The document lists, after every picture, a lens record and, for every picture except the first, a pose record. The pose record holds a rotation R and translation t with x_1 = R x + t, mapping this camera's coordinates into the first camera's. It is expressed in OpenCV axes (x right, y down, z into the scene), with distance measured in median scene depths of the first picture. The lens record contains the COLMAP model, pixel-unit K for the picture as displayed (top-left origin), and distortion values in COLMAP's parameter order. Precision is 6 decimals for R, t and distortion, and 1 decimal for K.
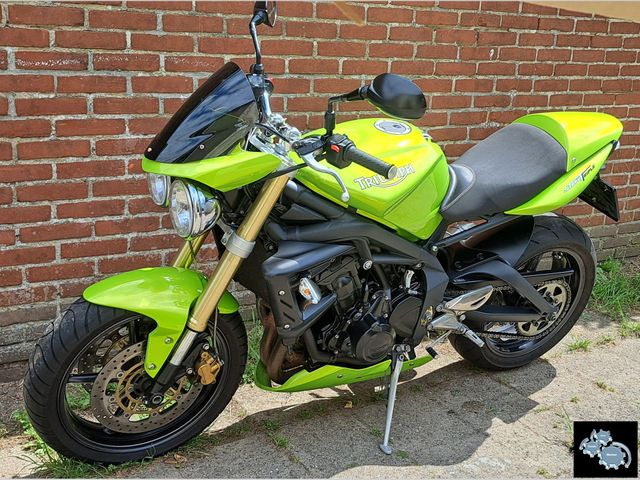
lens RADIAL K [[796.5, 0, 359.2], [0, 796.5, 241.2], [0, 0, 1]] dist [0.075661, 0.000000]
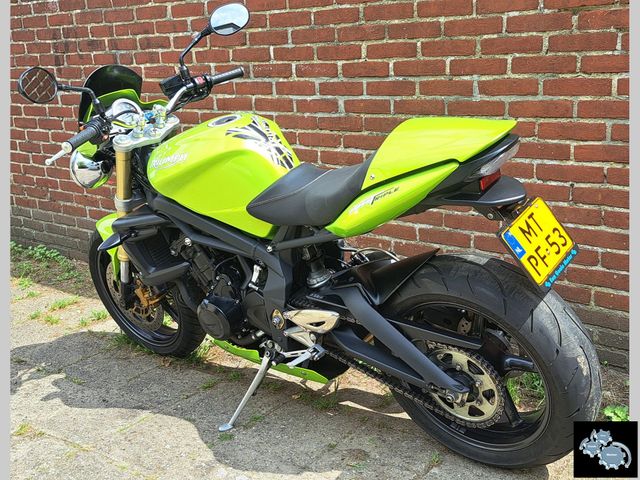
lens RADIAL K [[779.4, 0, 316.3], [0, 779.4, 236.1], [0, 0, 1]] dist [0.063416, 0.000000]
pose [[0.311751, 0.165059, -0.935717, 0.894734], [-0.194490, 0.975030, 0.107196, -0.107554], [0.930046, 0.148569, 0.336069, 0.654294]]
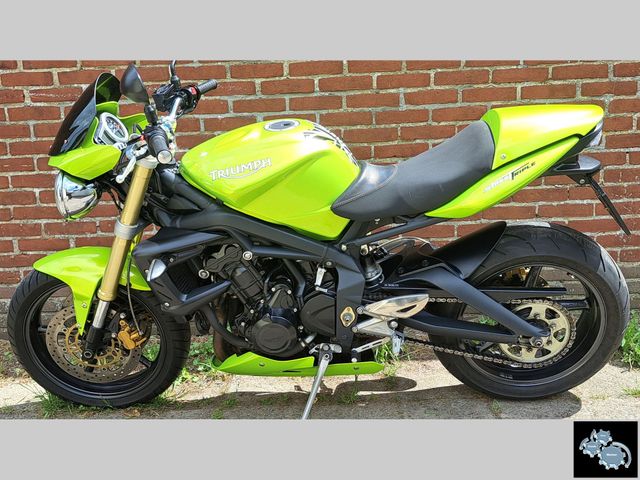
lens RADIAL K [[705.0, 0, 319.2], [0, 705.0, 236.0], [0, 0, 1]] dist [0.066211, 0.000000]
pose [[0.819041, 0.033566, -0.572752, 0.508136], [-0.069098, 0.996792, -0.040394, 0.028634], [0.569559, 0.072661, 0.818733, 0.237792]]
